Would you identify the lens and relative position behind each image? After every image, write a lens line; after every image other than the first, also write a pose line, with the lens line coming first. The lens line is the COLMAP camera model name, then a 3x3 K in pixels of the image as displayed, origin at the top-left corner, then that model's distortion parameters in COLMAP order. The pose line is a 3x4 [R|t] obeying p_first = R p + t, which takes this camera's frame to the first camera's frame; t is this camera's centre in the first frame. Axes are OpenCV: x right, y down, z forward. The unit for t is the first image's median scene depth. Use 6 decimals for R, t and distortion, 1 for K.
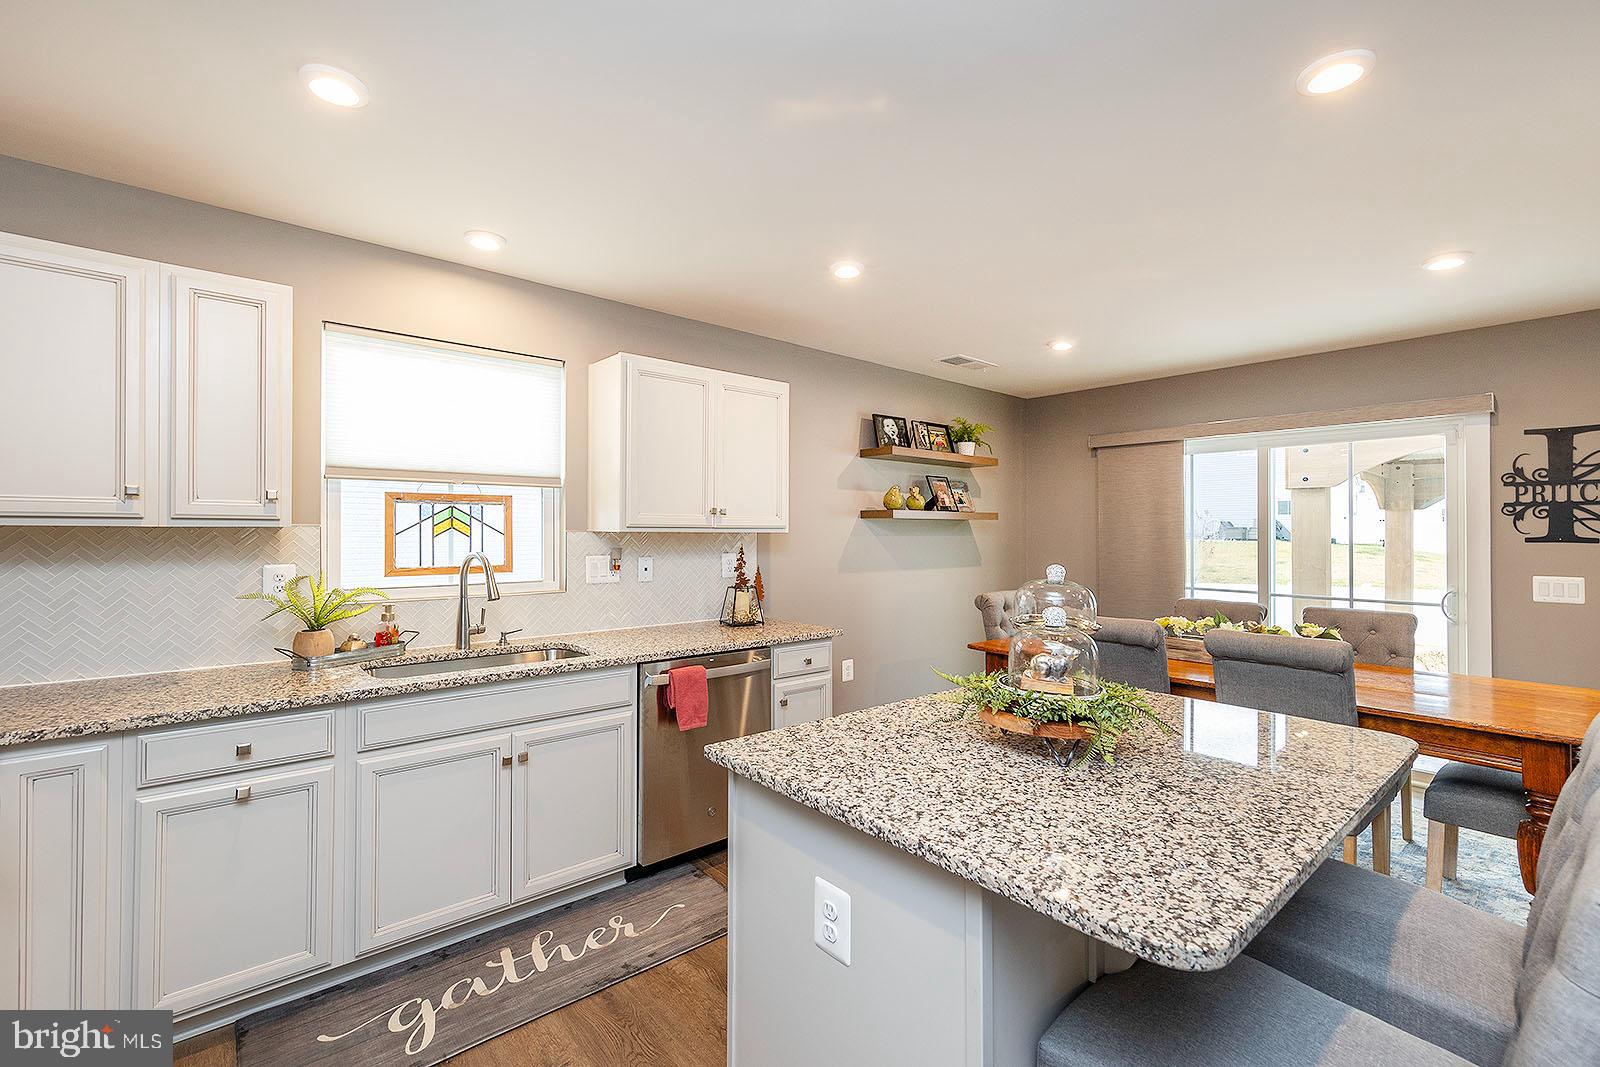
lens RADIAL K [[685.2, 0, 813.4], [0, 685.2, 540.2], [0, 0, 1]] dist [0.011928, -0.003919]
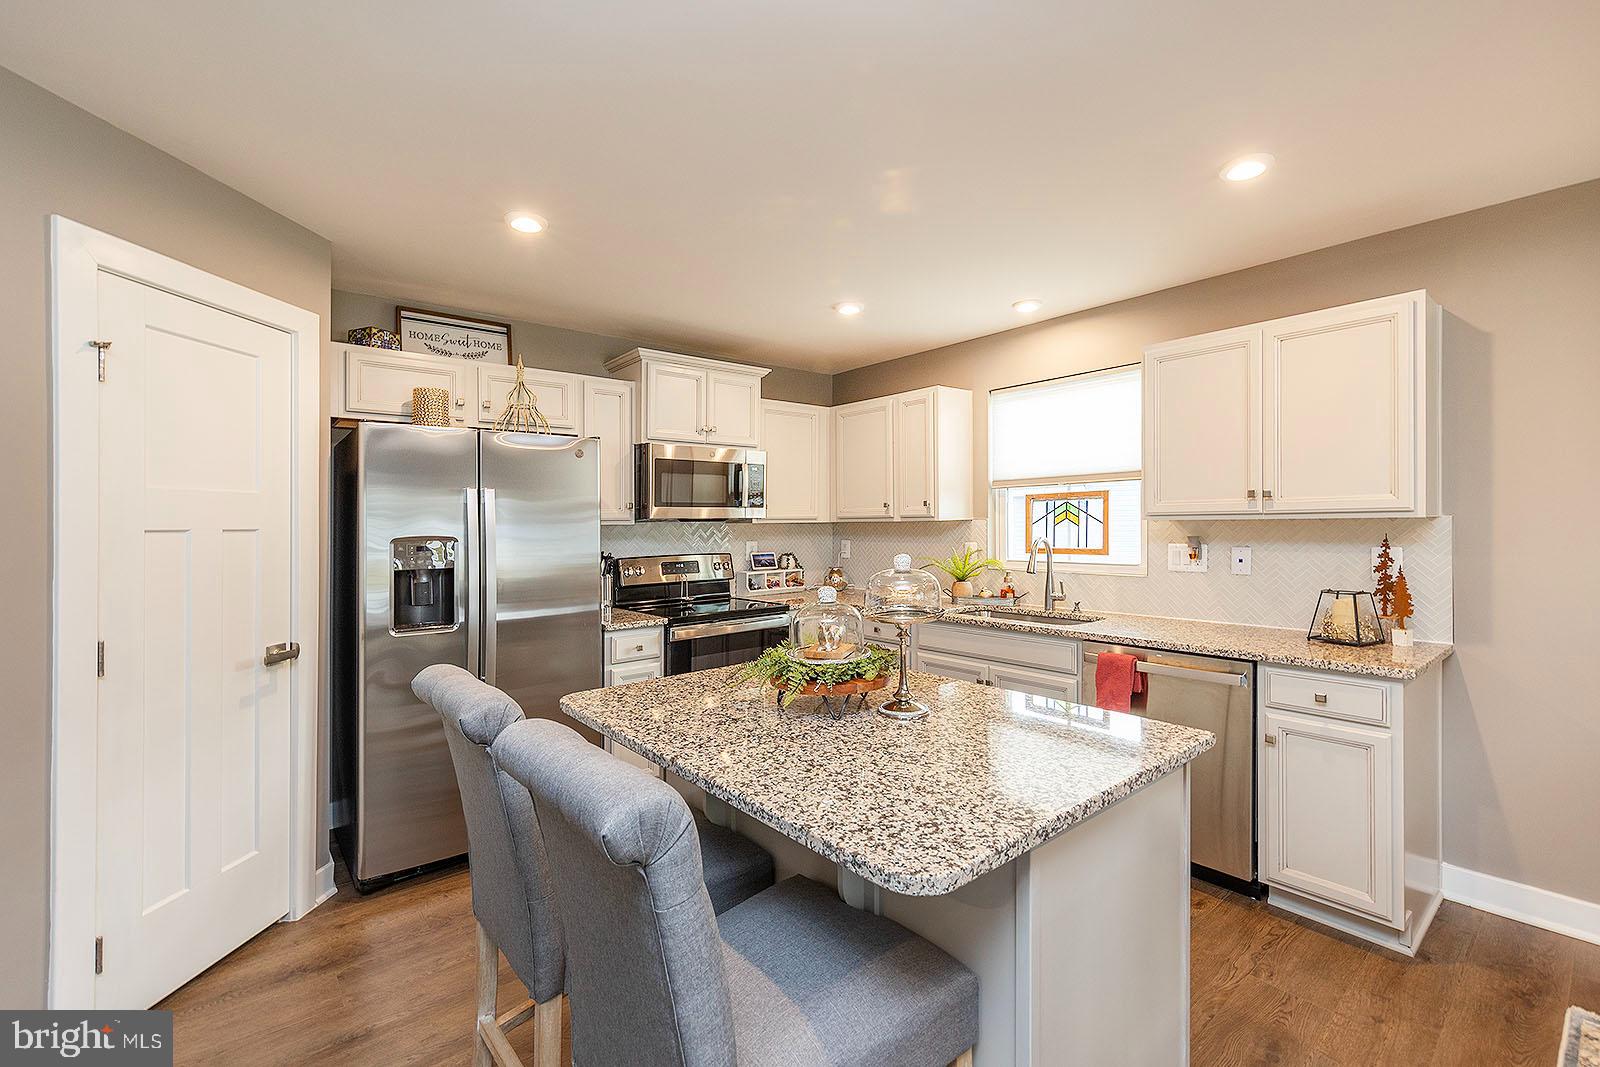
lens RADIAL K [[685.2, 0, 772.9], [0, 685.2, 517.8], [0, 0, 1]] dist [0.011928, -0.003919]
pose [[-0.033794, -0.012953, -0.999345, 0.775448], [0.000437, 0.999916, -0.012975, -0.002854], [0.999429, -0.000875, -0.033786, 0.479202]]
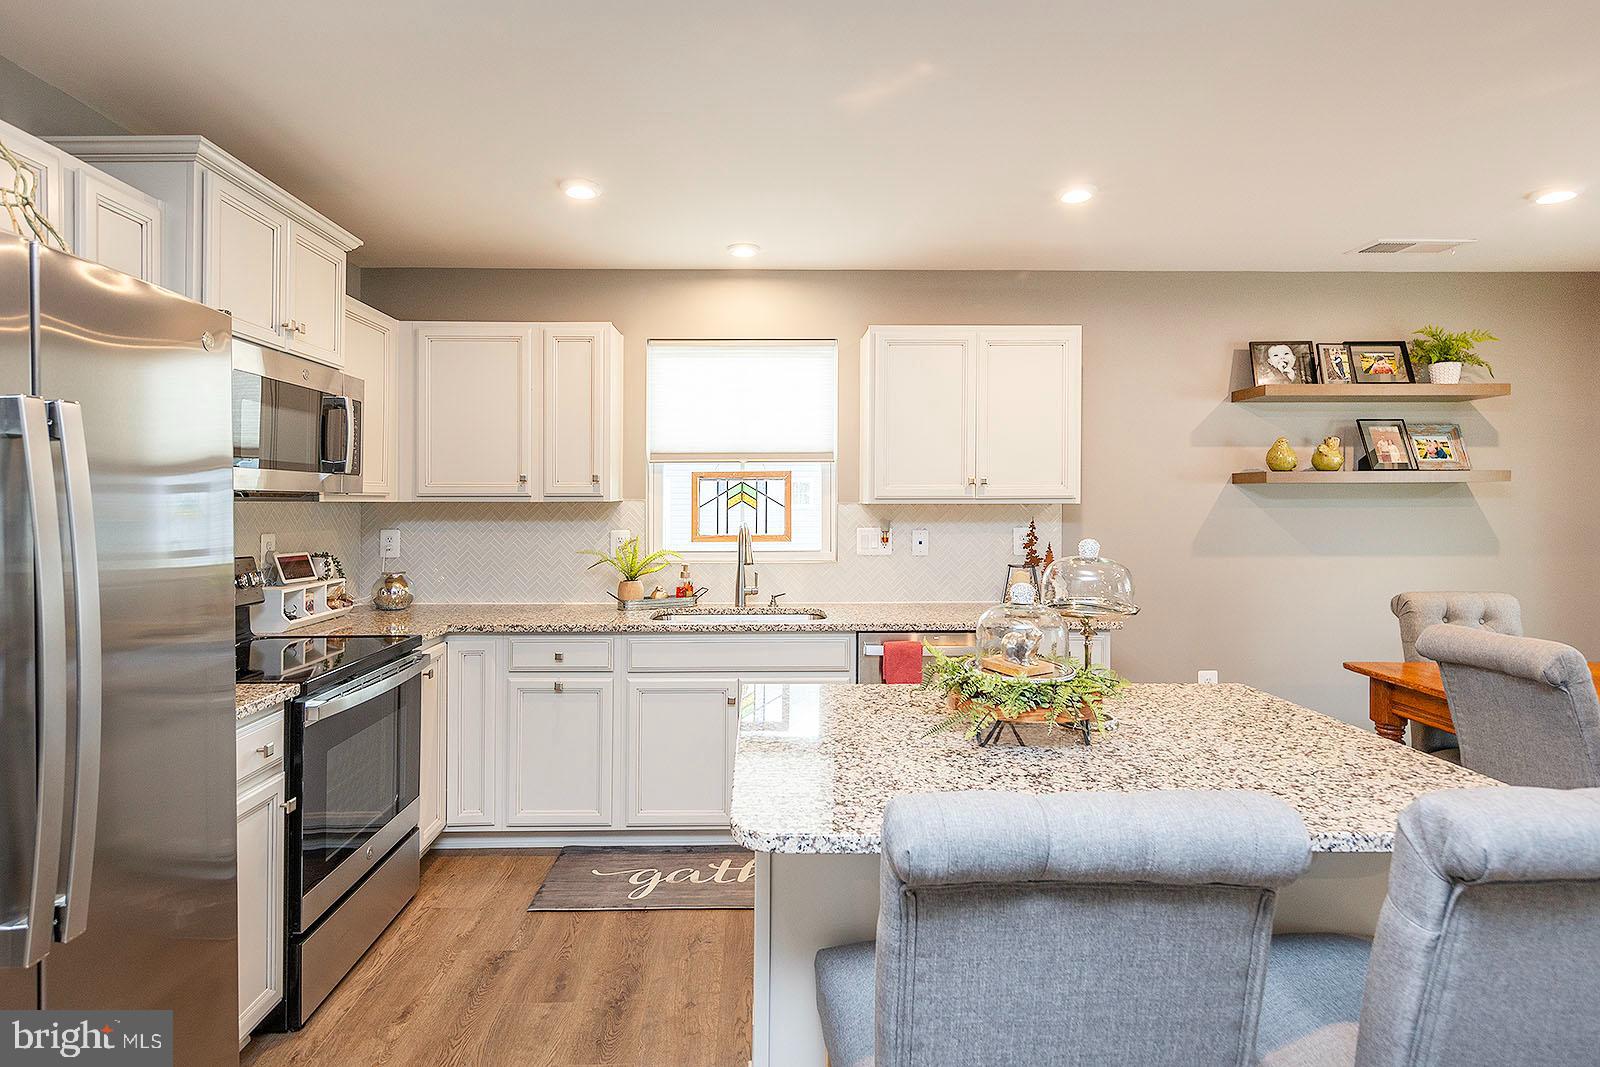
lens RADIAL K [[849.2, 0, 776.7], [0, 849.2, 518.4], [0, 0, 1]] dist [0.004457, -0.003152]
pose [[0.763532, 0.005120, -0.645749, 0.420922], [-0.002825, 0.999985, 0.004588, 0.003883], [0.645764, -0.001679, 0.763536, -0.039096]]
